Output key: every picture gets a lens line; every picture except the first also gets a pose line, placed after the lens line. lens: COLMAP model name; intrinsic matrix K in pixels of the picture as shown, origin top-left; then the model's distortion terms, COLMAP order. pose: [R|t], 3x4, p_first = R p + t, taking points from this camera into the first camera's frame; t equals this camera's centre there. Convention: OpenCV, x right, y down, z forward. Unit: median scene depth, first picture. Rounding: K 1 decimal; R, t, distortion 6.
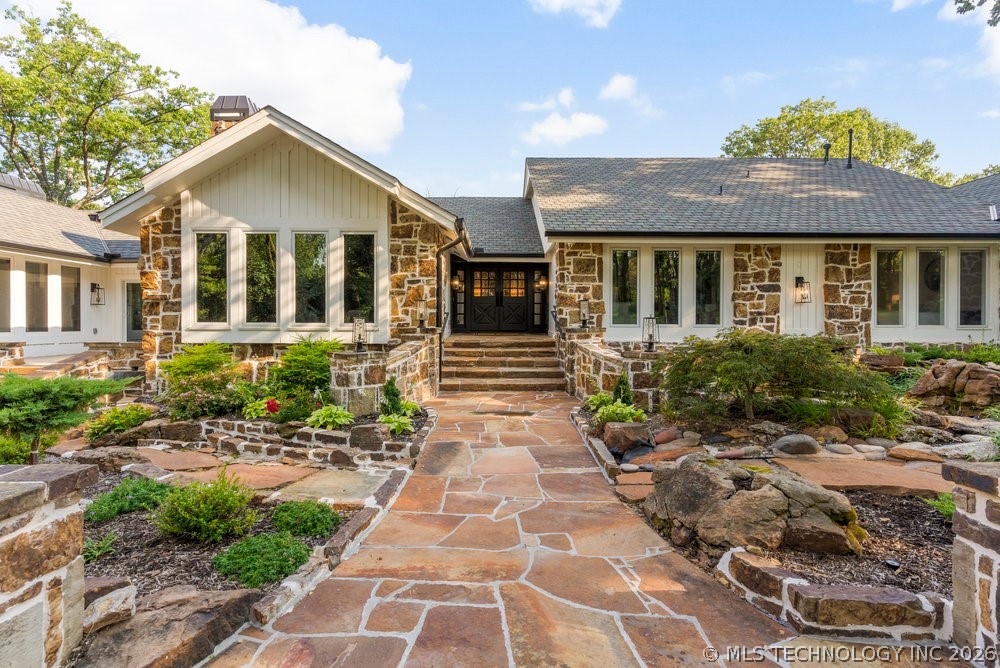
lens RADIAL K [[495.9, 0, 500.0], [0, 495.9, 334.0], [0, 0, 1]] dist [-0.001017, 0.000024]
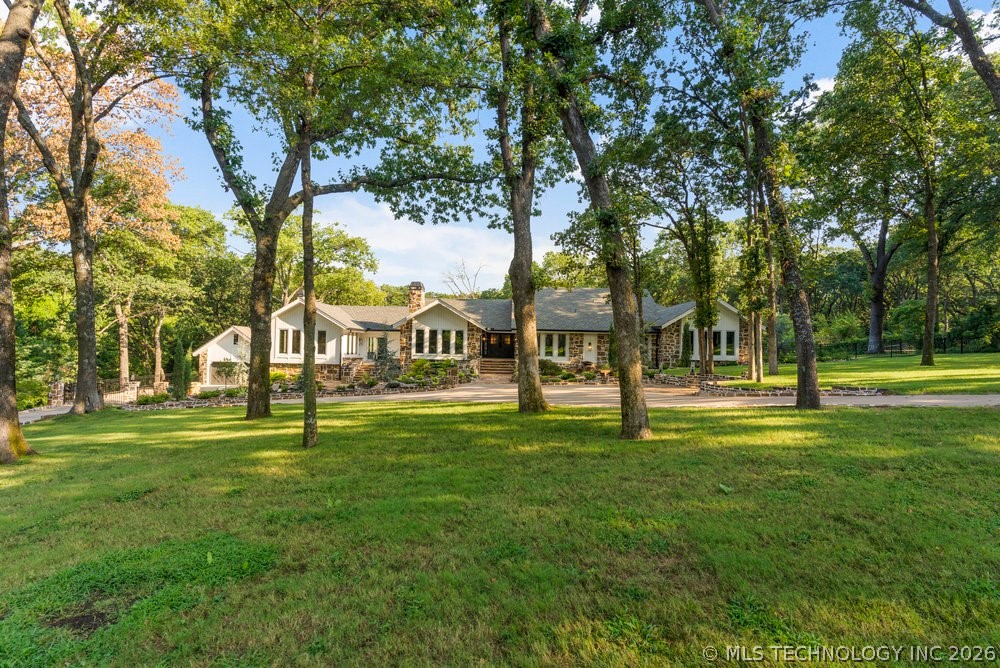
lens RADIAL K [[495.9, 0, 500.0], [0, 495.9, 334.0], [0, 0, 1]] dist [-0.001017, 0.000024]
pose [[0.998897, 0.020950, -0.042034, 0.151478], [-0.022928, 0.998625, -0.047150, -0.004707], [0.040988, 0.048062, 0.998003, -2.309702]]
